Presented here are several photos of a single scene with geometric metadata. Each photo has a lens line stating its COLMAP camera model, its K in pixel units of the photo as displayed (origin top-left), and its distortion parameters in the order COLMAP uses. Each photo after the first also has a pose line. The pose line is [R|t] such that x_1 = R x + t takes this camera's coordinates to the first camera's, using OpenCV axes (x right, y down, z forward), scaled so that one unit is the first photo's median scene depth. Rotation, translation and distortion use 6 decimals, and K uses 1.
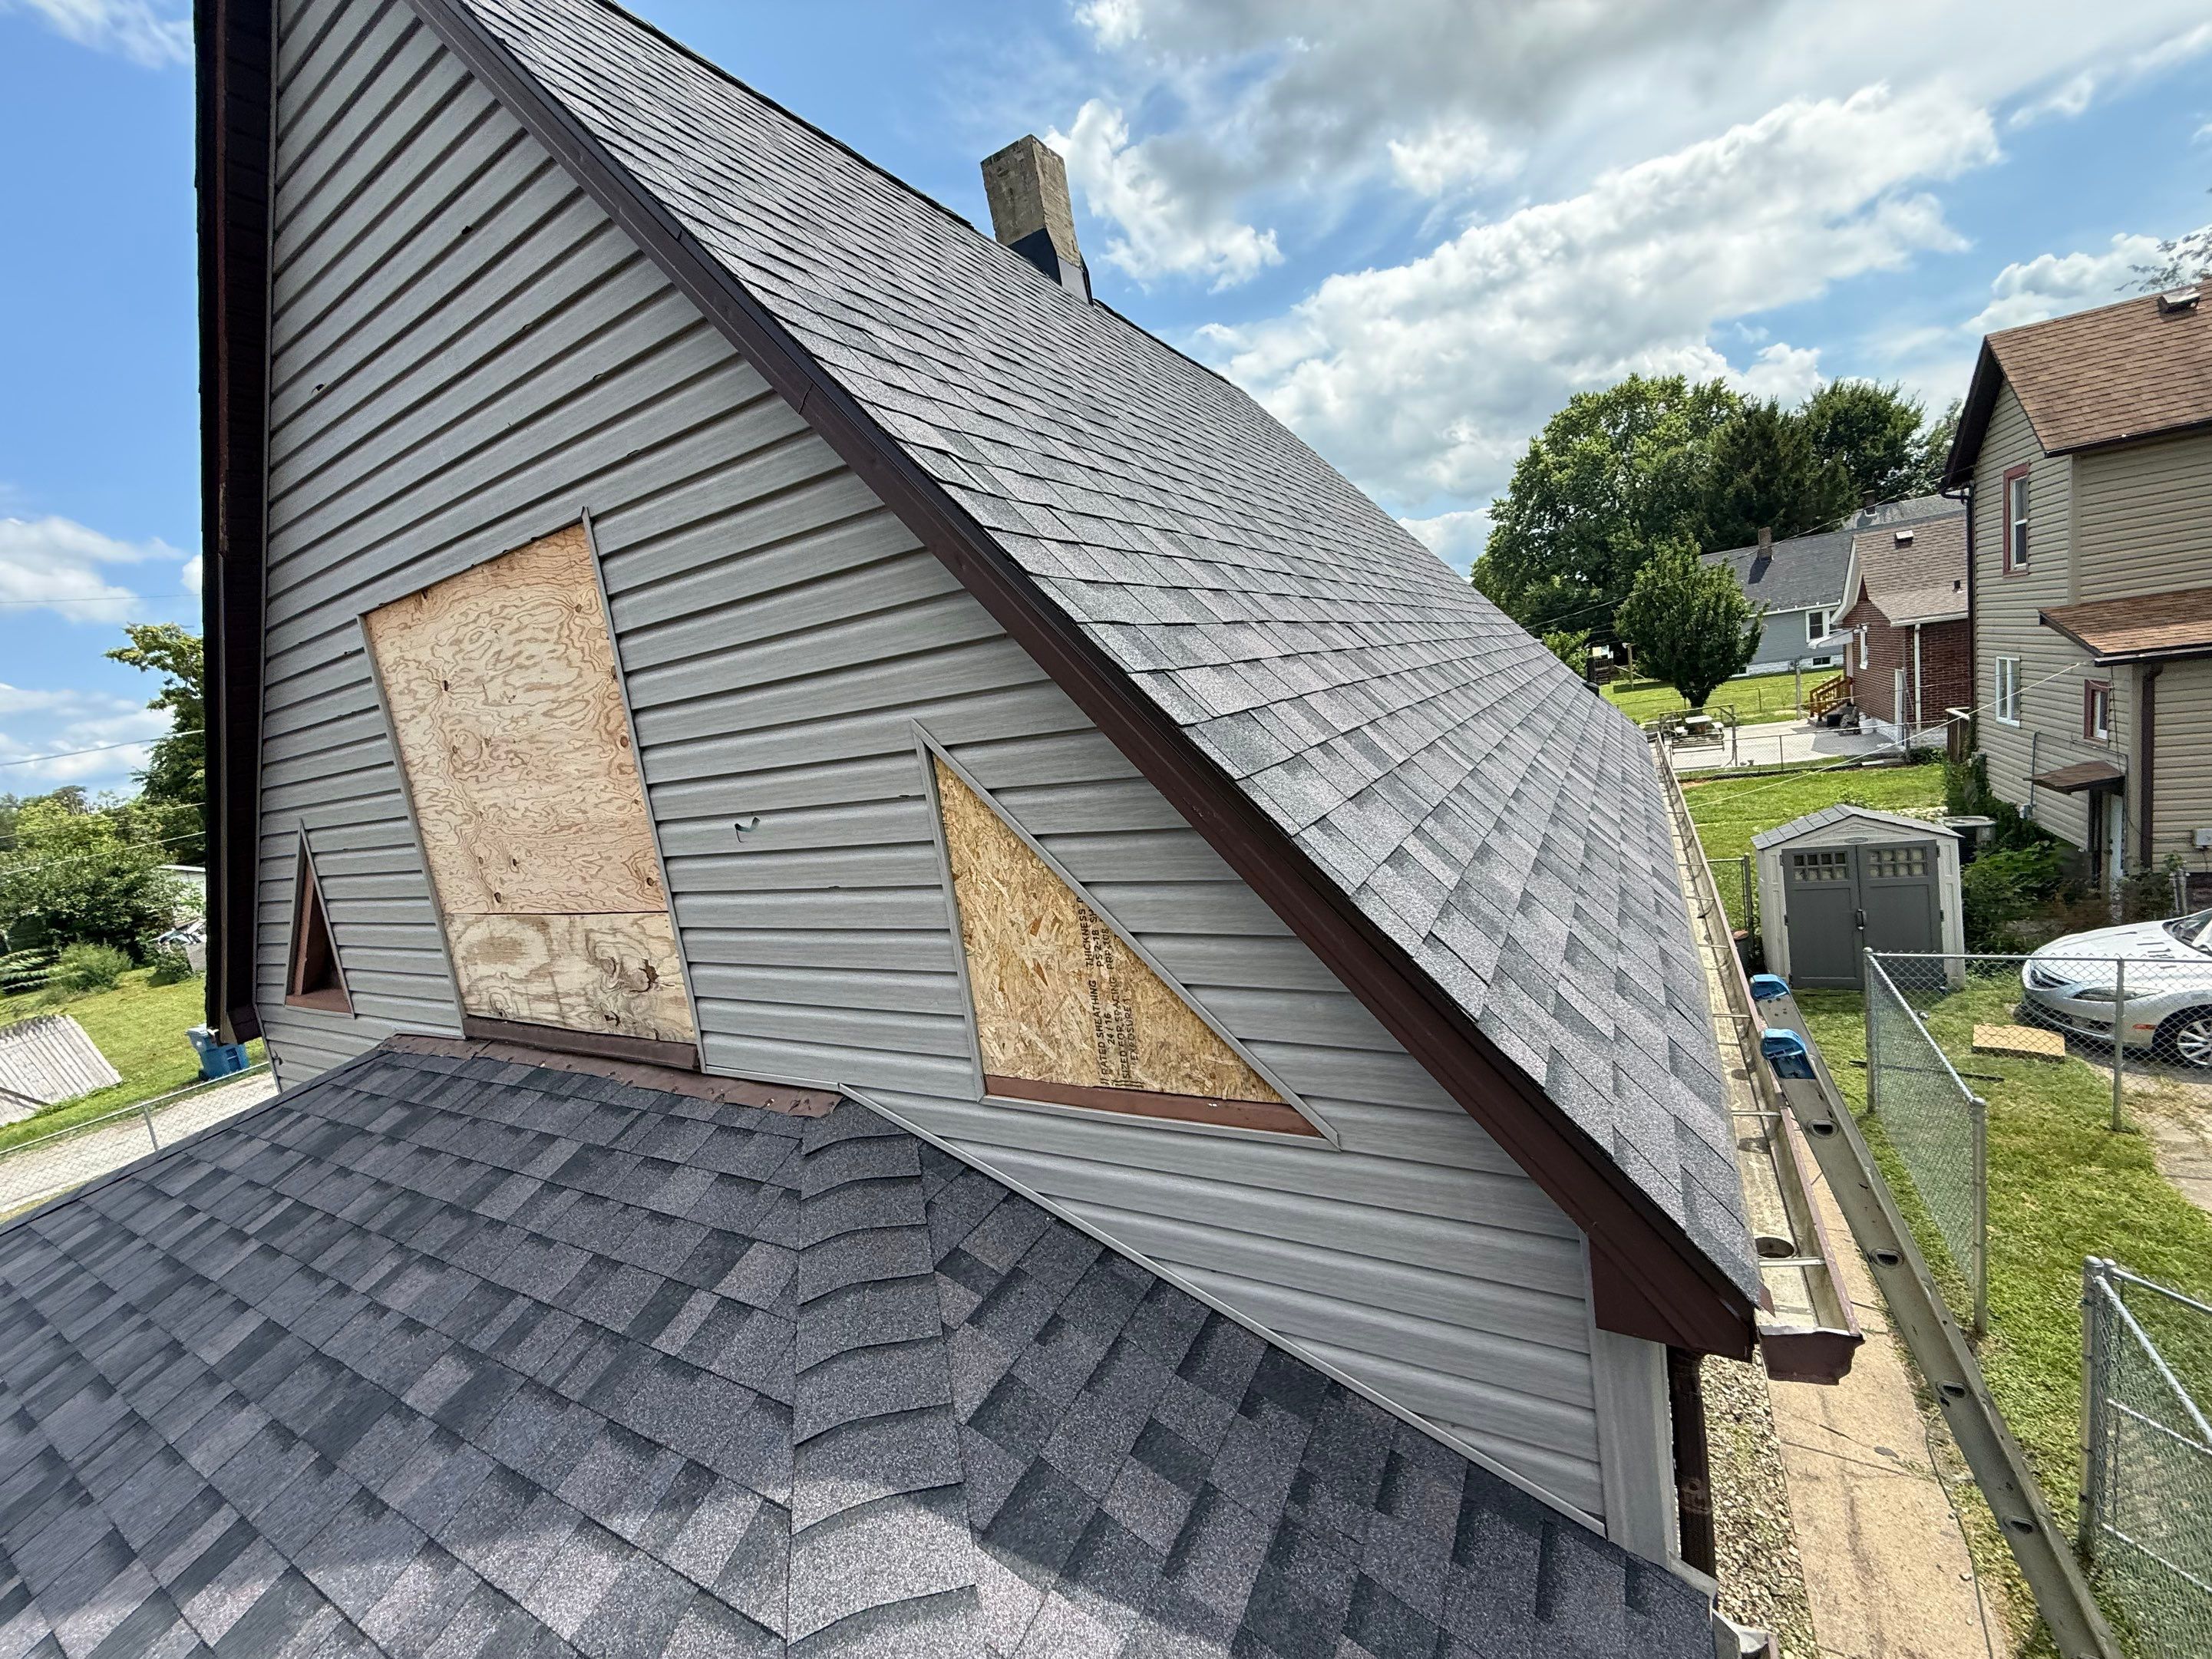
lens RADIAL K [[878.5, 0, 1113.0], [0, 878.5, 821.9], [0, 0, 1]] dist [0.000472, 0.000475]
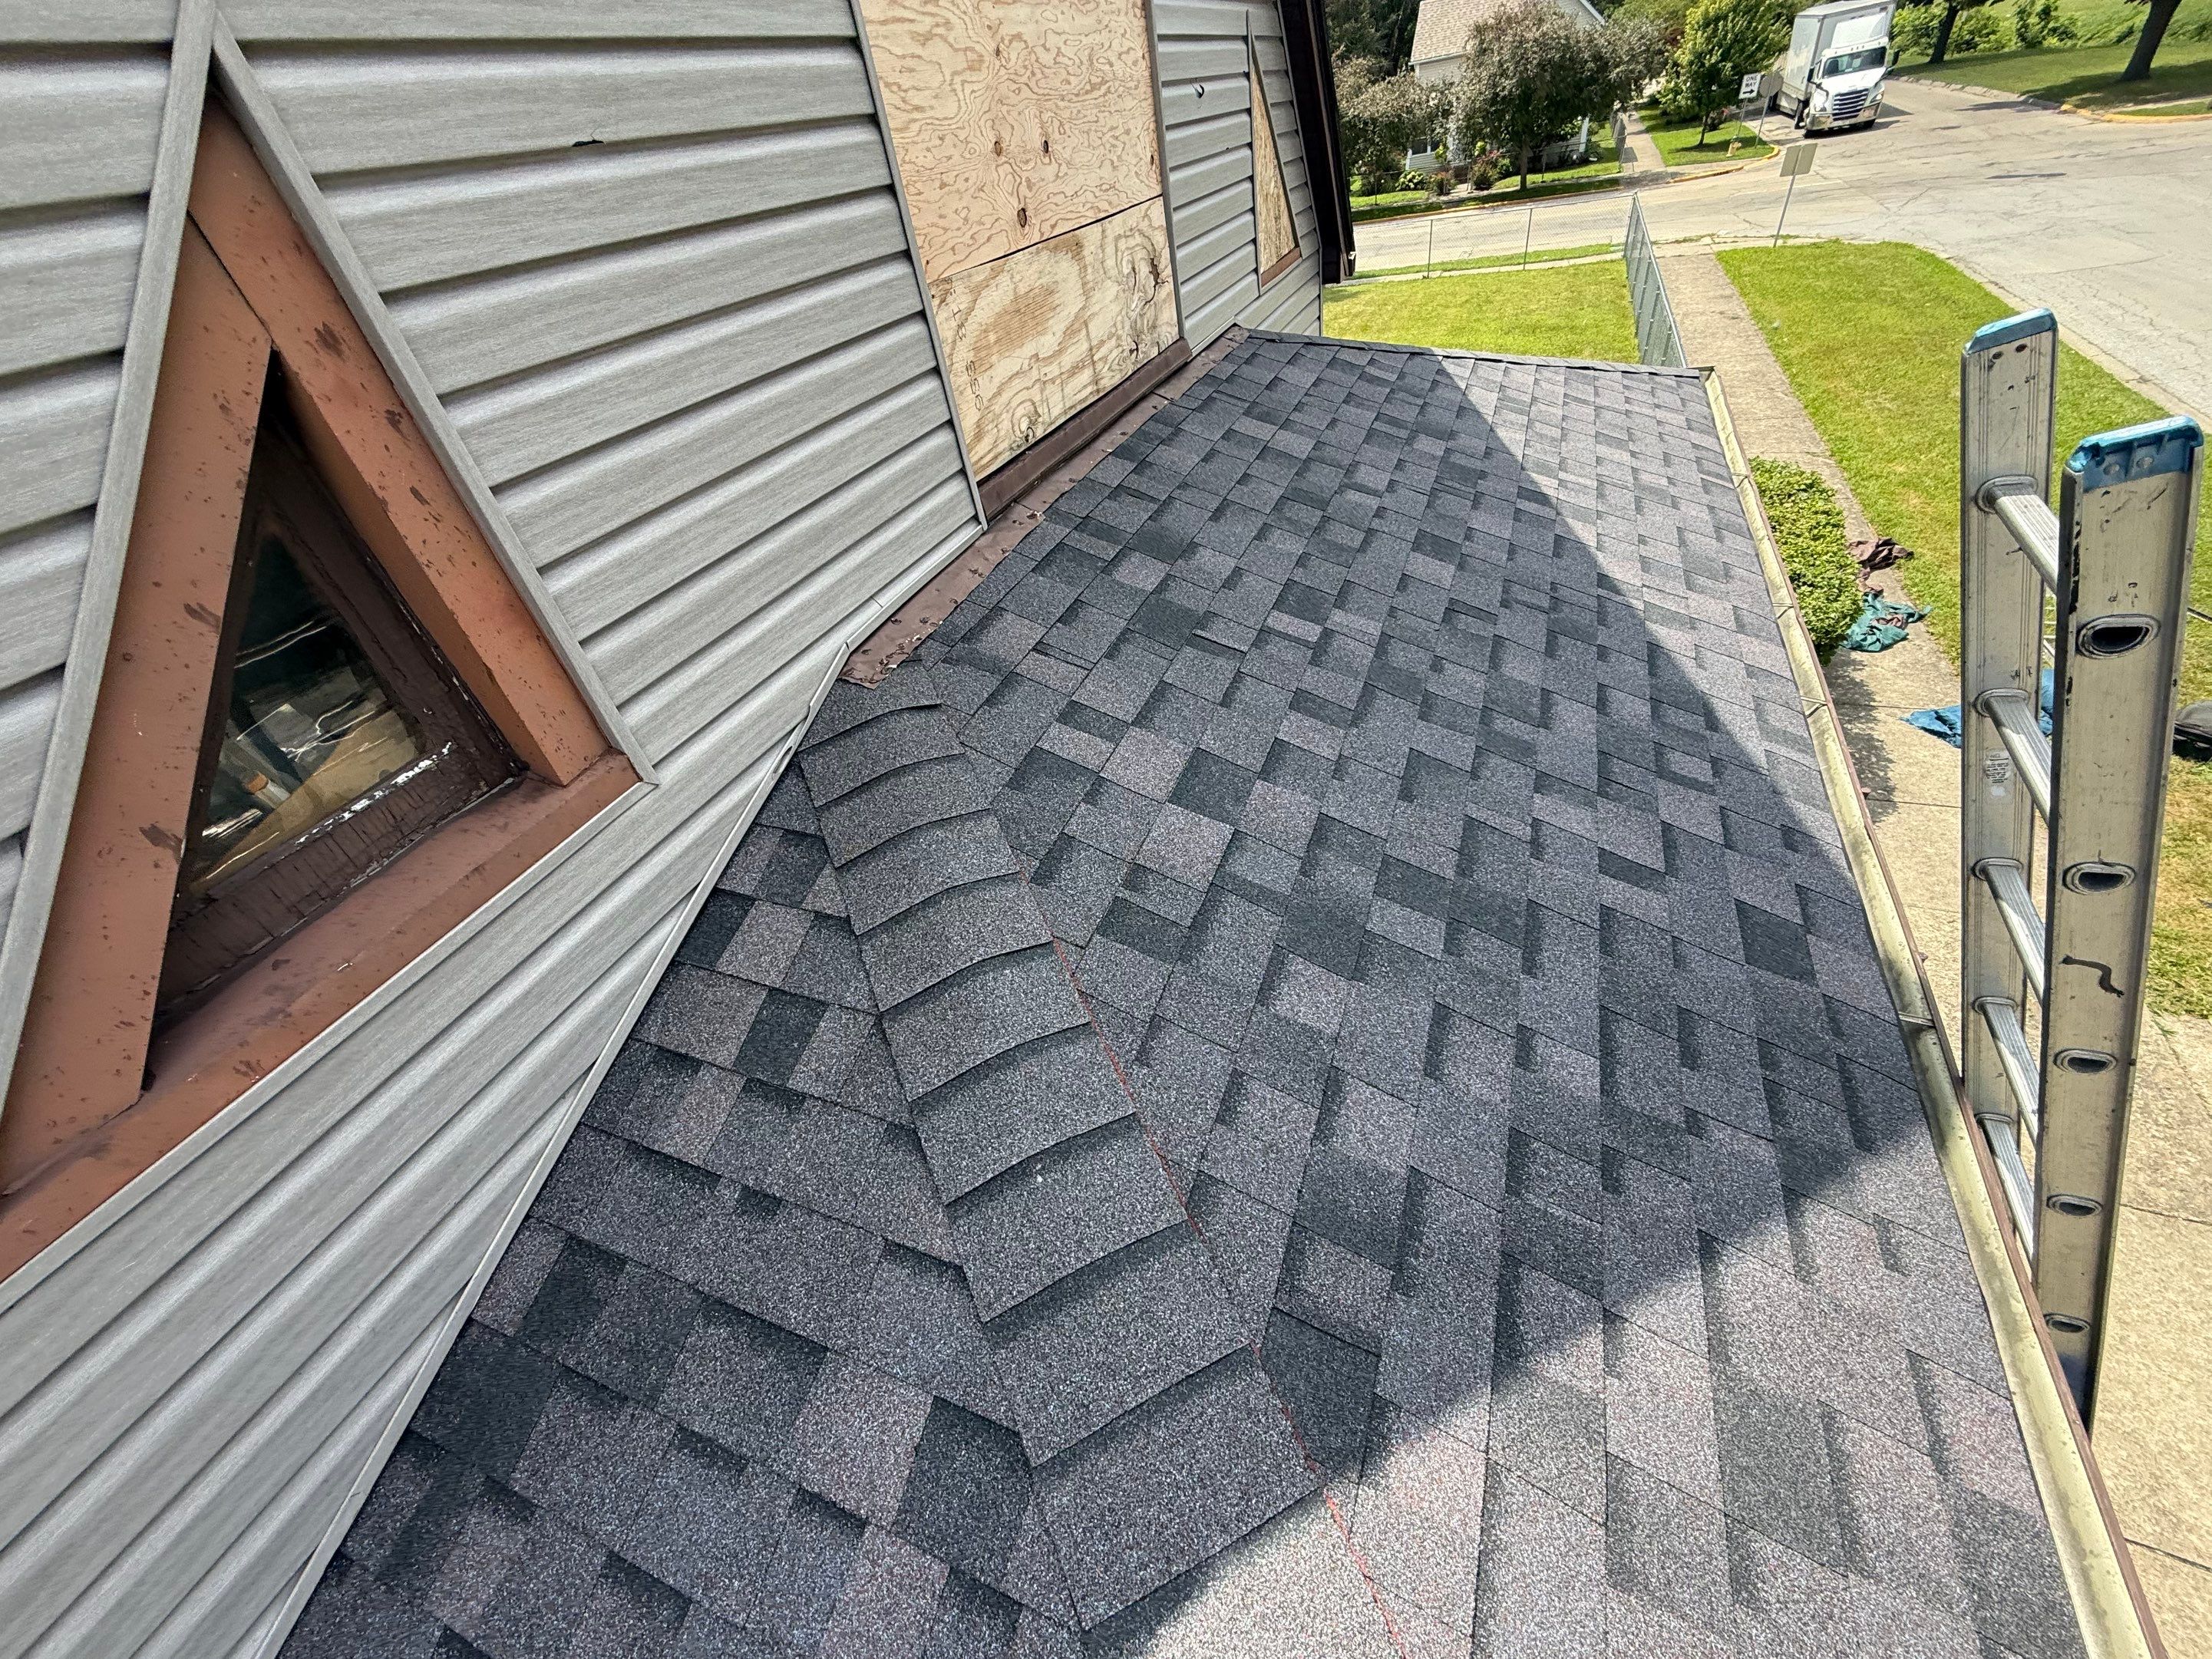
lens RADIAL K [[878.5, 0, 1103.3], [0, 878.5, 823.0], [0, 0, 1]] dist [0.000472, 0.000475]
pose [[-0.095614, -0.482386, 0.870725, -1.546667], [0.303044, 0.819104, 0.487066, 0.160137], [-0.948168, 0.310438, 0.067866, 1.062160]]
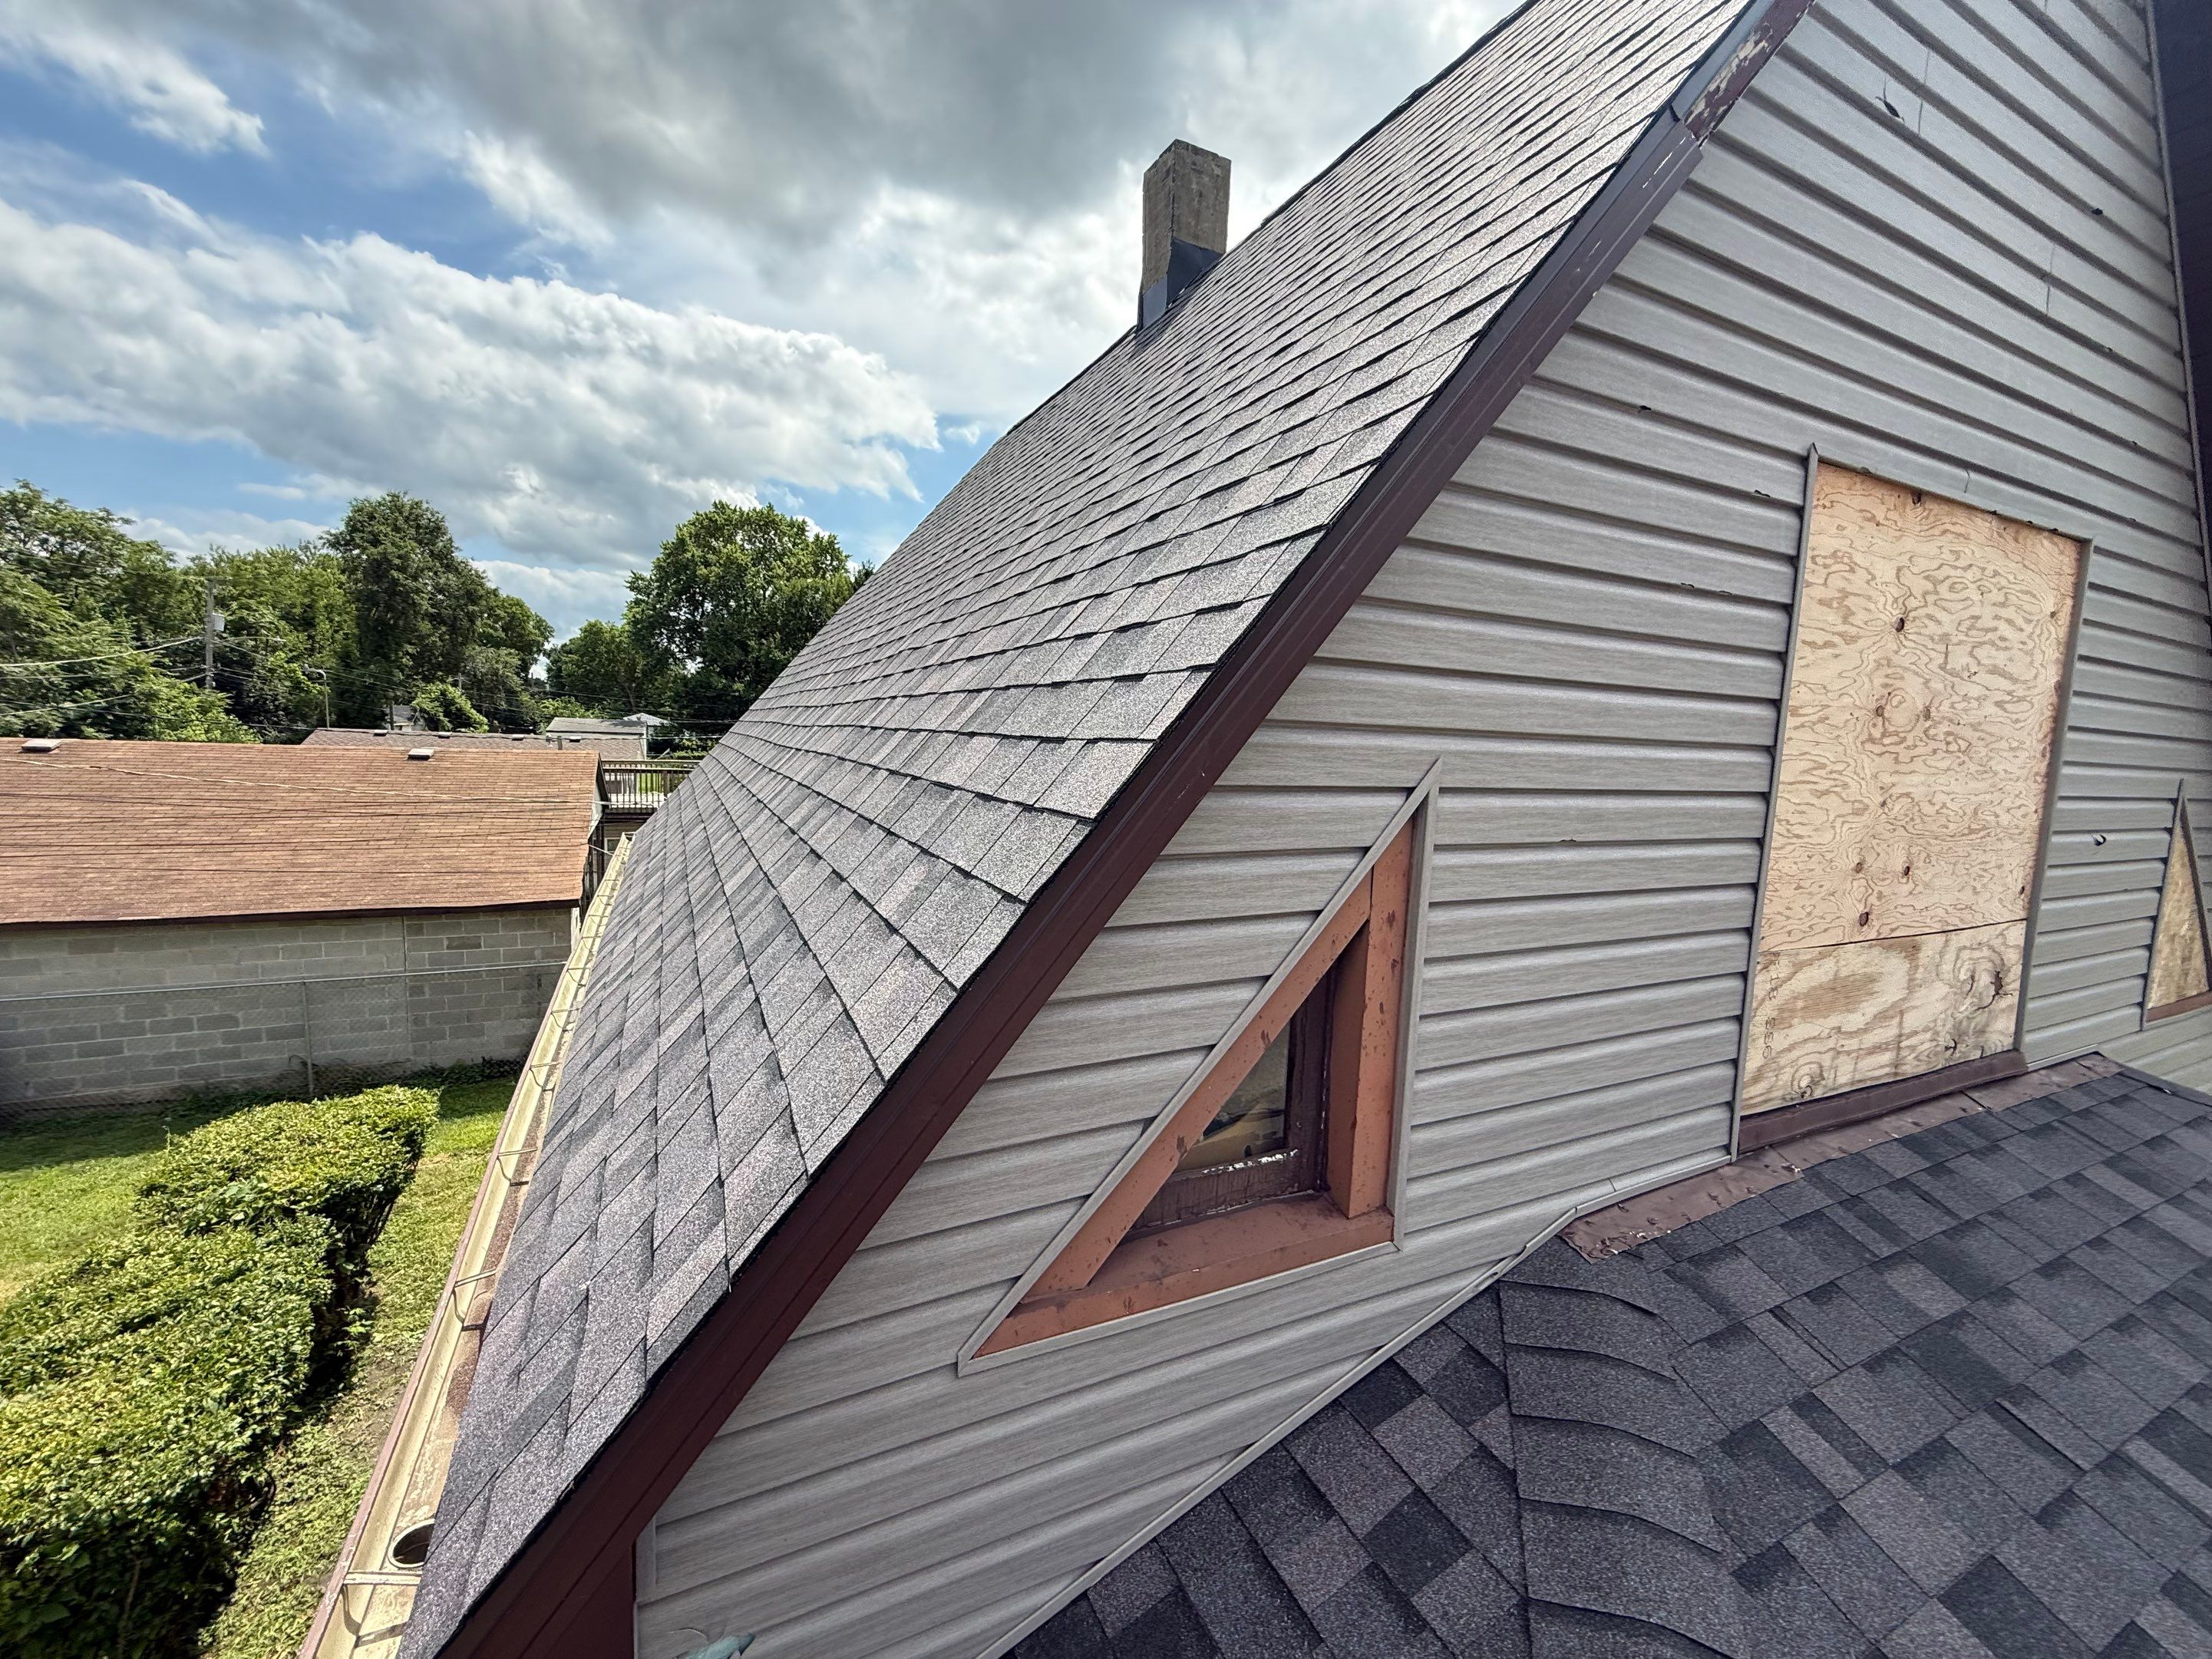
lens RADIAL K [[878.5, 0, 1111.3], [0, 878.5, 830.8], [0, 0, 1]] dist [0.000472, 0.000475]
pose [[0.554276, 0.078314, 0.828641, -1.696797], [-0.006277, 0.995929, -0.089926, 0.084468], [-0.832310, 0.044642, 0.552511, 1.138331]]
